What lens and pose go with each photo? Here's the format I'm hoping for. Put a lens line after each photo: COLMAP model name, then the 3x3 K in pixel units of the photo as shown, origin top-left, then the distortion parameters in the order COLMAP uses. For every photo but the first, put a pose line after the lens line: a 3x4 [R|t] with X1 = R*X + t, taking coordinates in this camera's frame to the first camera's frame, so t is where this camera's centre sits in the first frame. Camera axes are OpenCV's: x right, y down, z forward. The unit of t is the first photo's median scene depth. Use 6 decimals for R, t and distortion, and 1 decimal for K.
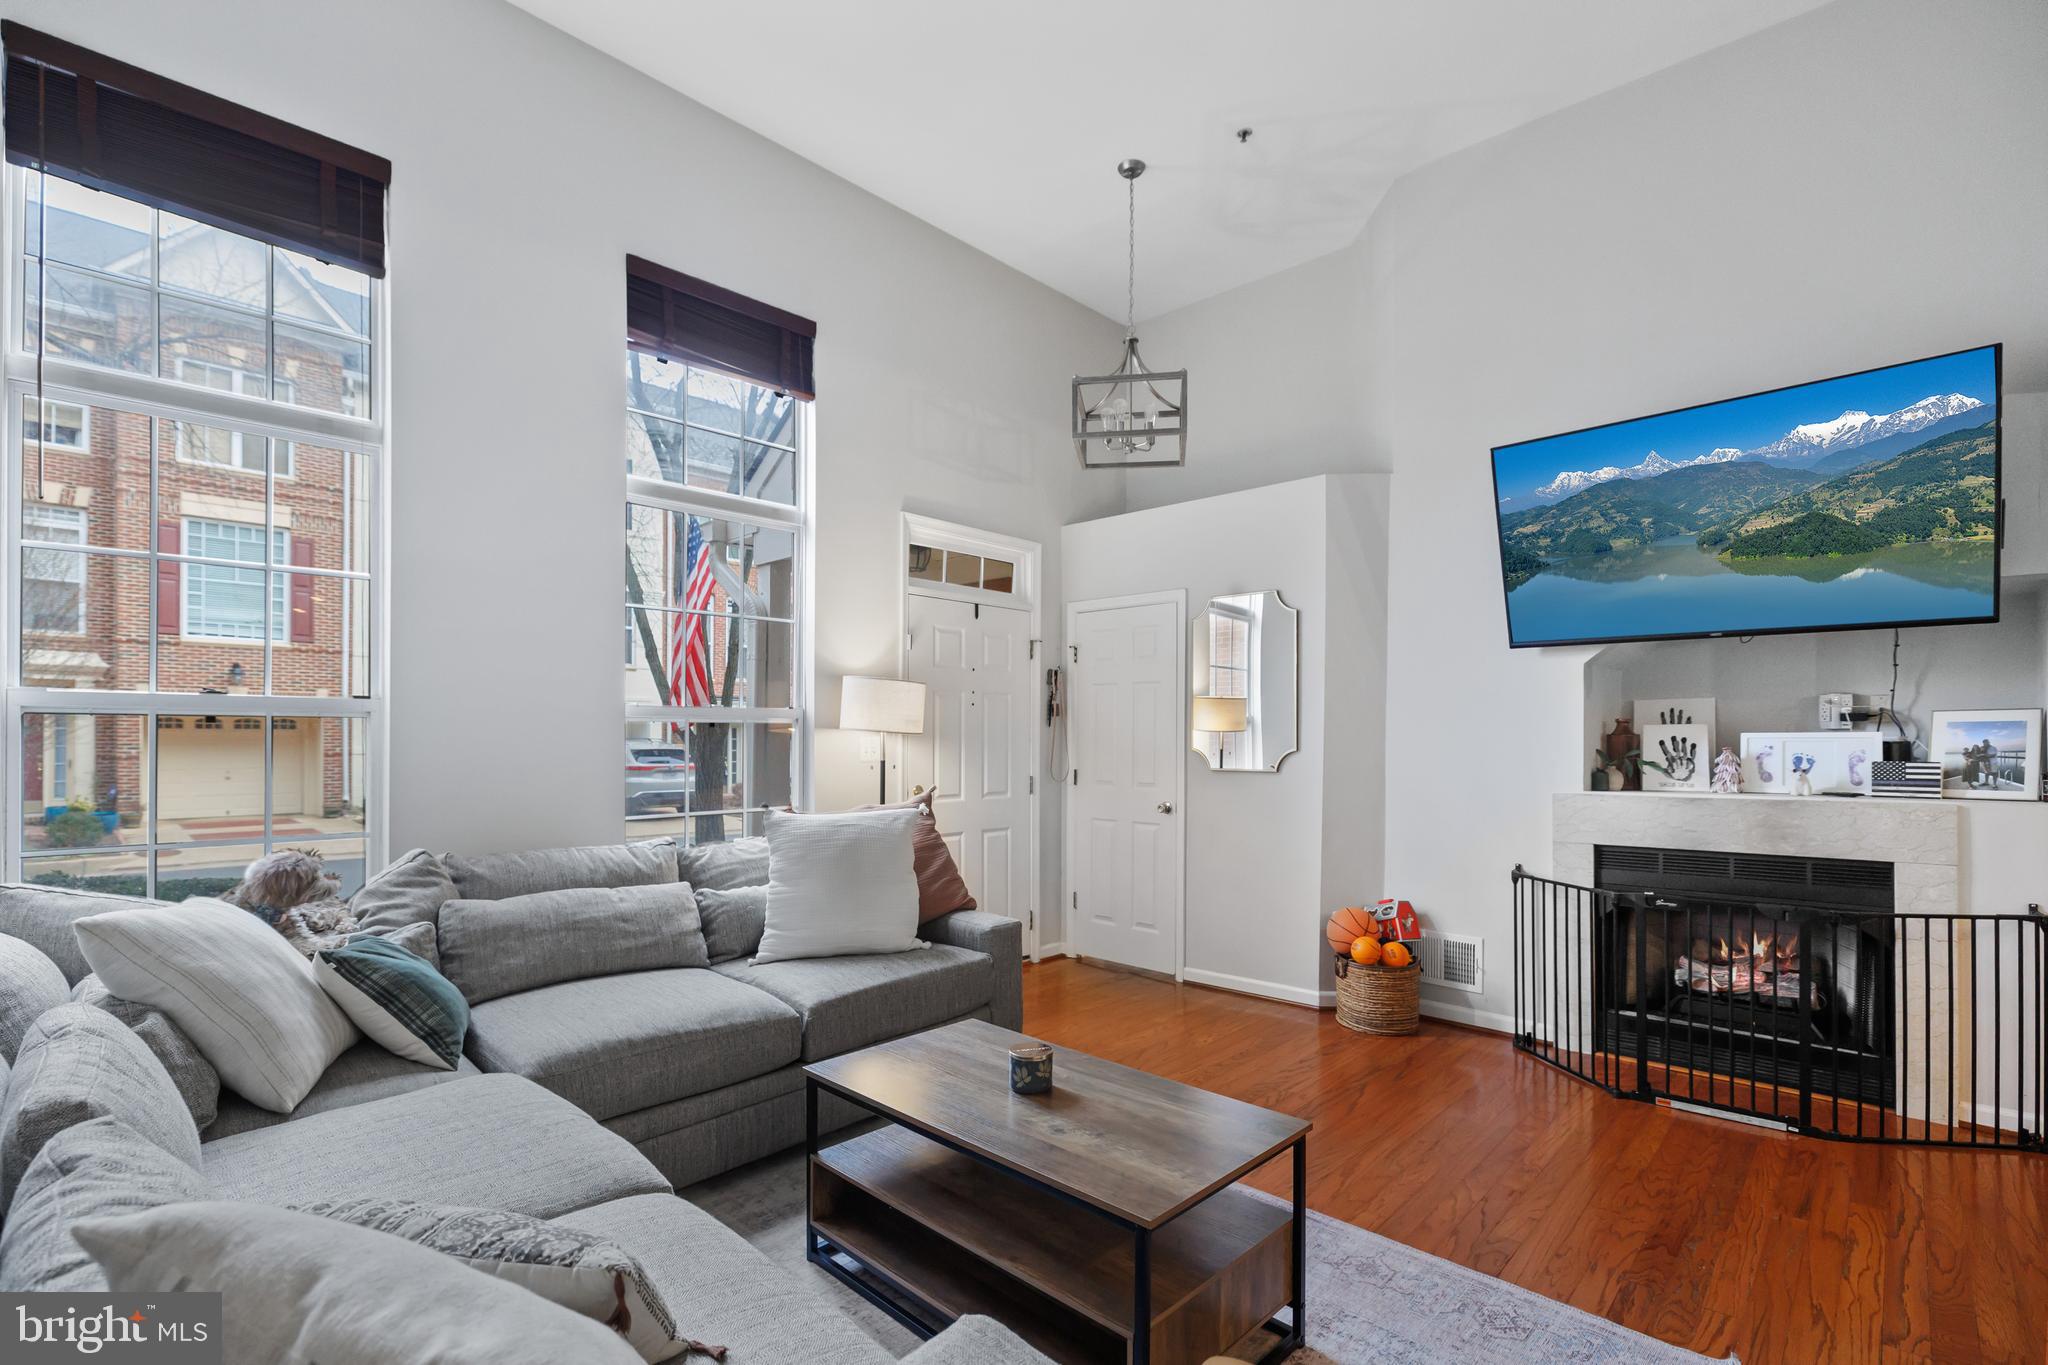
lens RADIAL K [[924.4, 0, 1029.9], [0, 924.4, 736.5], [0, 0, 1]] dist [-0.012156, 0.000299]
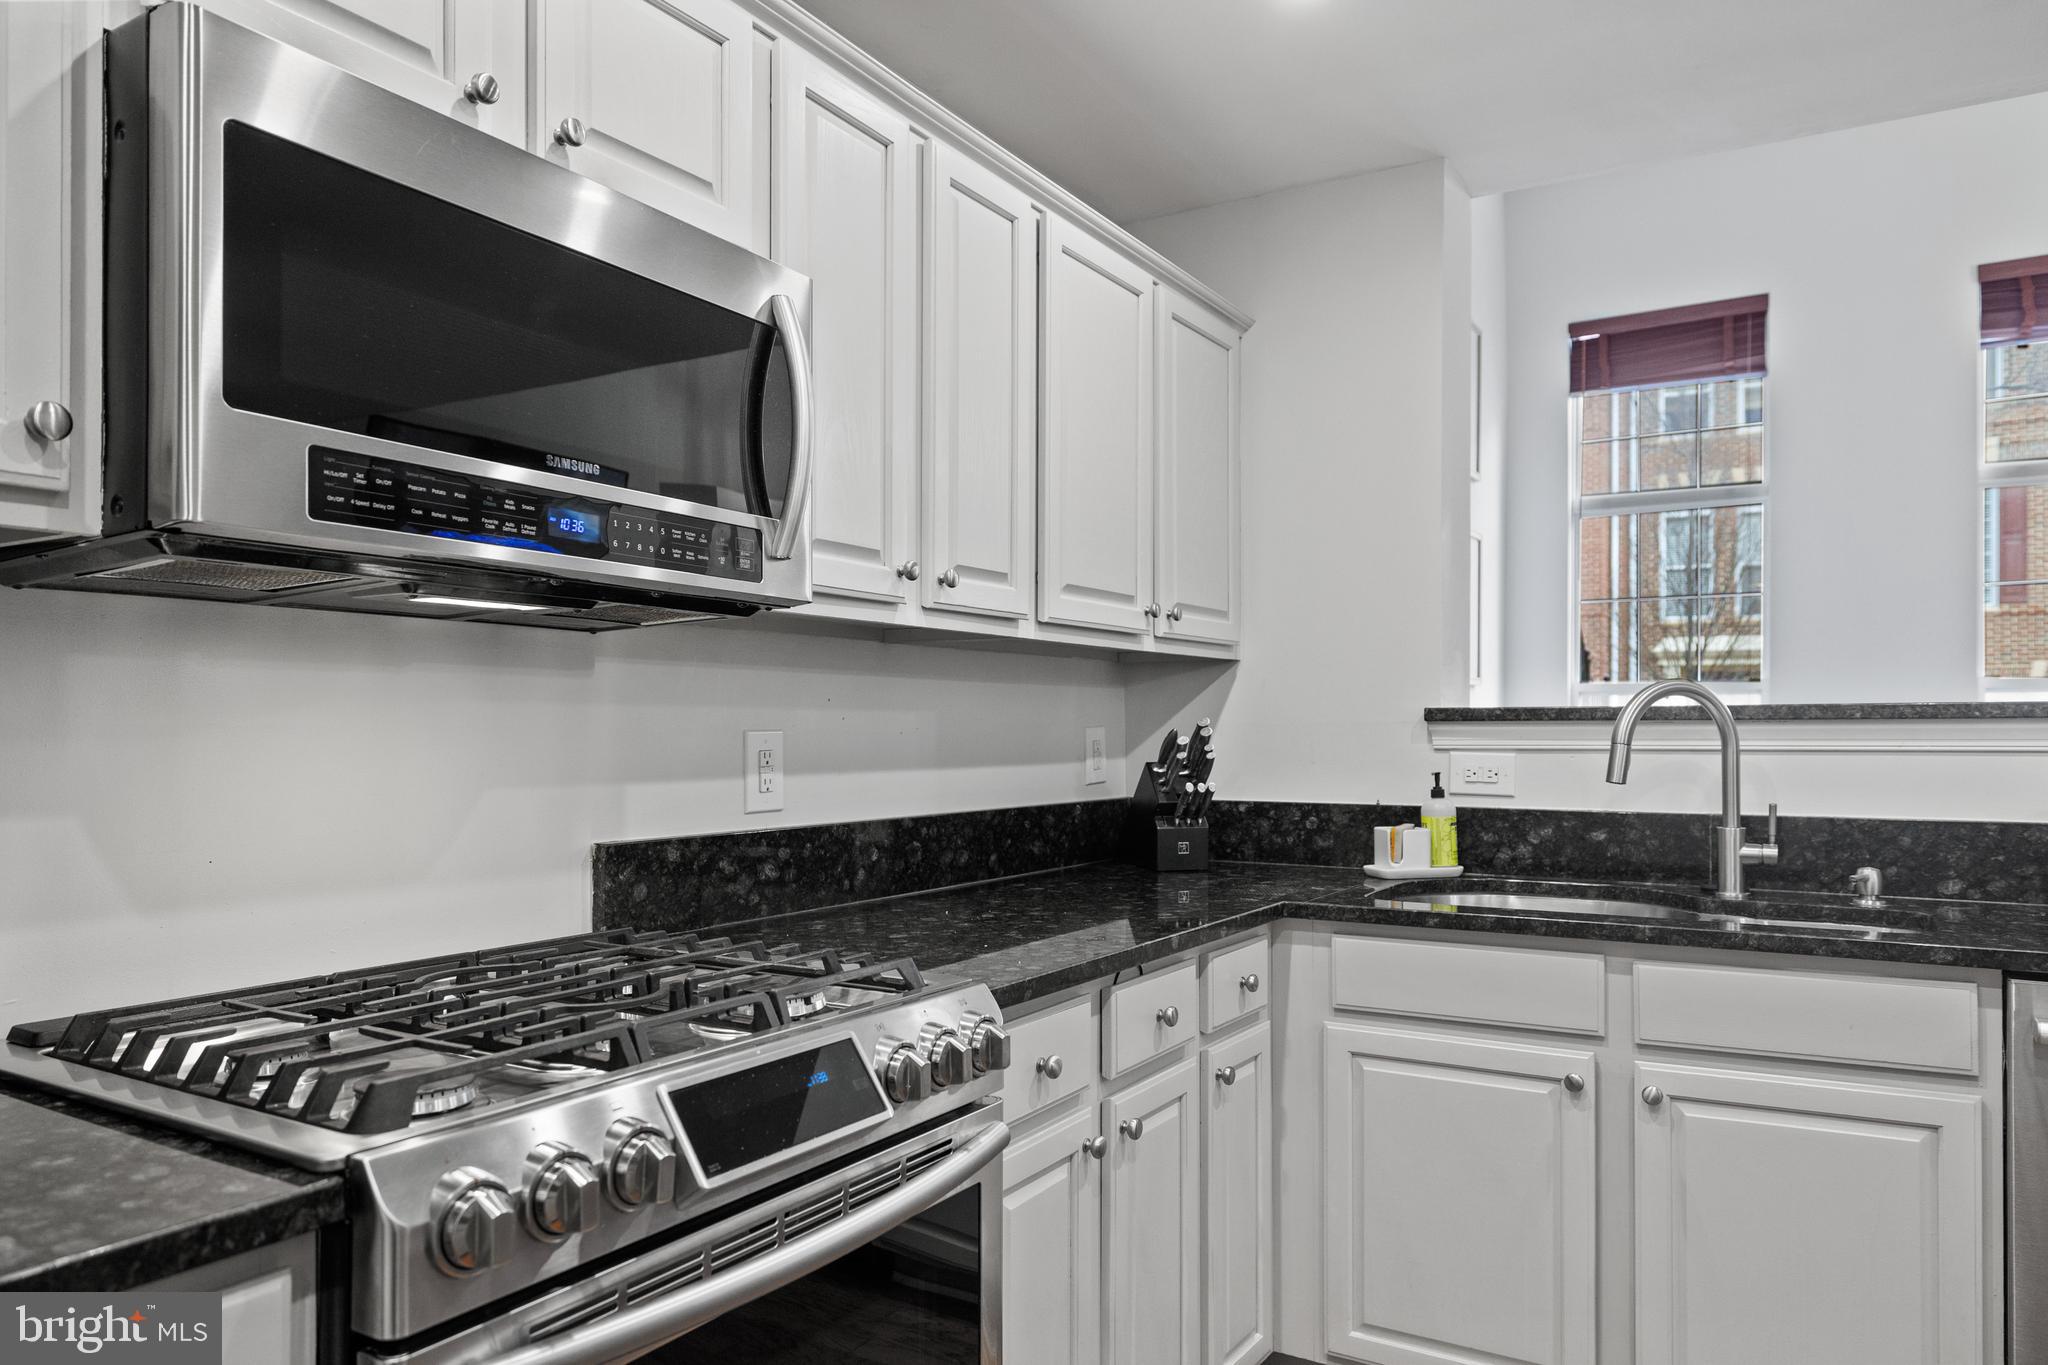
lens RADIAL K [[1351.0, 0, 1015.5], [0, 1351.0, 731.1], [0, 0, 1]] dist [-0.003921, 0.001389]
pose [[0.205183, 0.001718, -0.978722, 0.799924], [0.001081, 0.999997, 0.001982, 0.022321], [0.978723, -0.001464, 0.205181, -0.402187]]
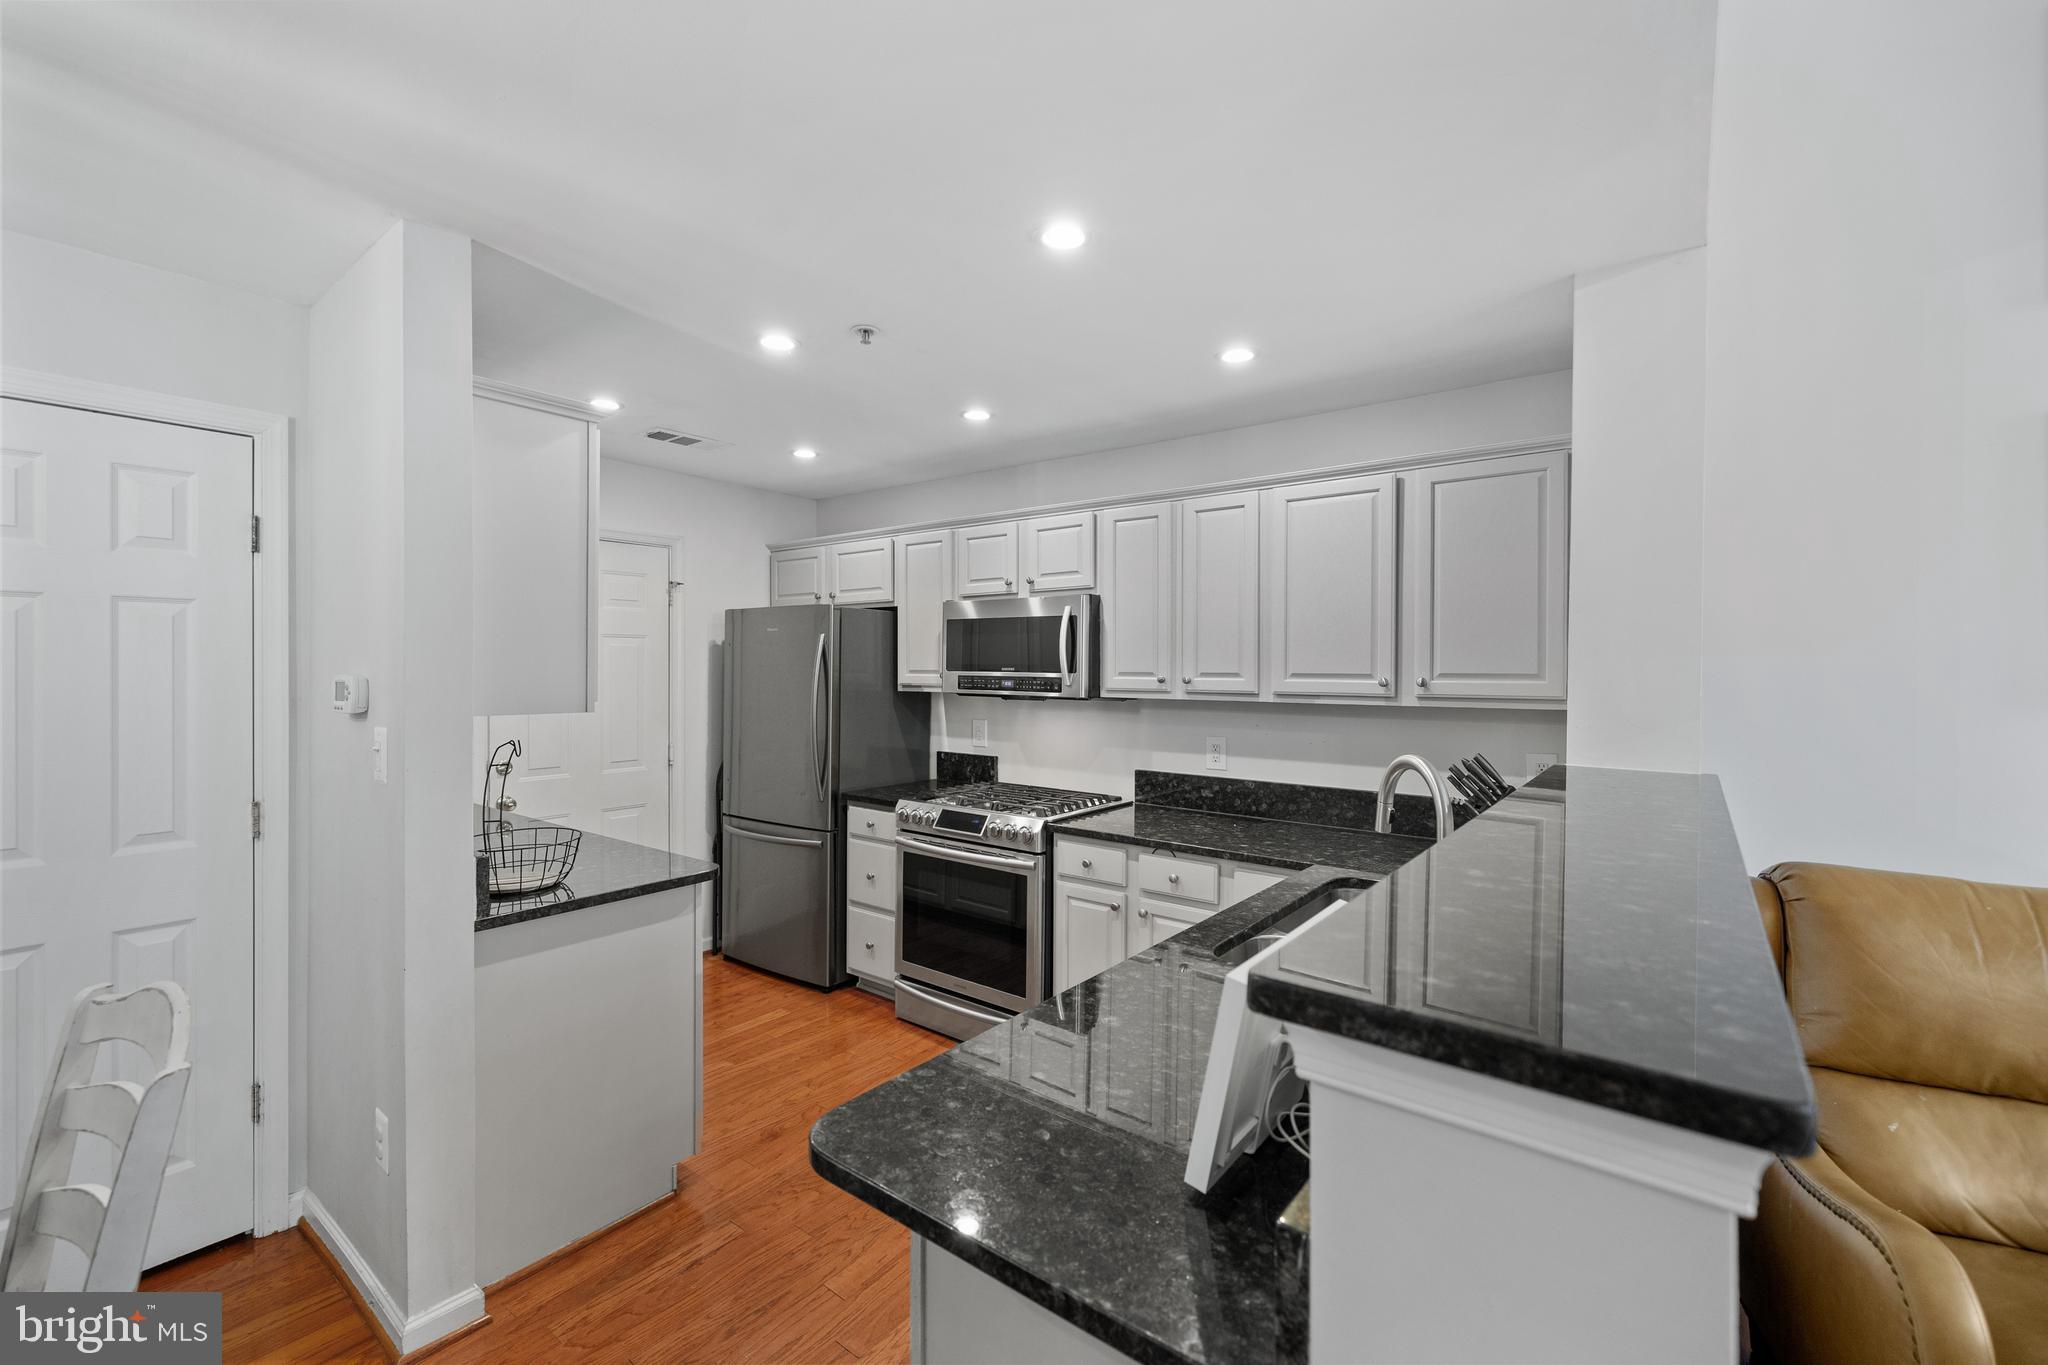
lens RADIAL K [[865.1, 0, 996.2], [0, 865.1, 678.2], [0, 0, 1]] dist [-0.001651, -0.001271]
pose [[-0.996567, -0.003379, -0.082726, 0.543206], [-0.004492, 0.999902, 0.013277, -0.043384], [0.082673, 0.013603, -0.996484, 0.421268]]
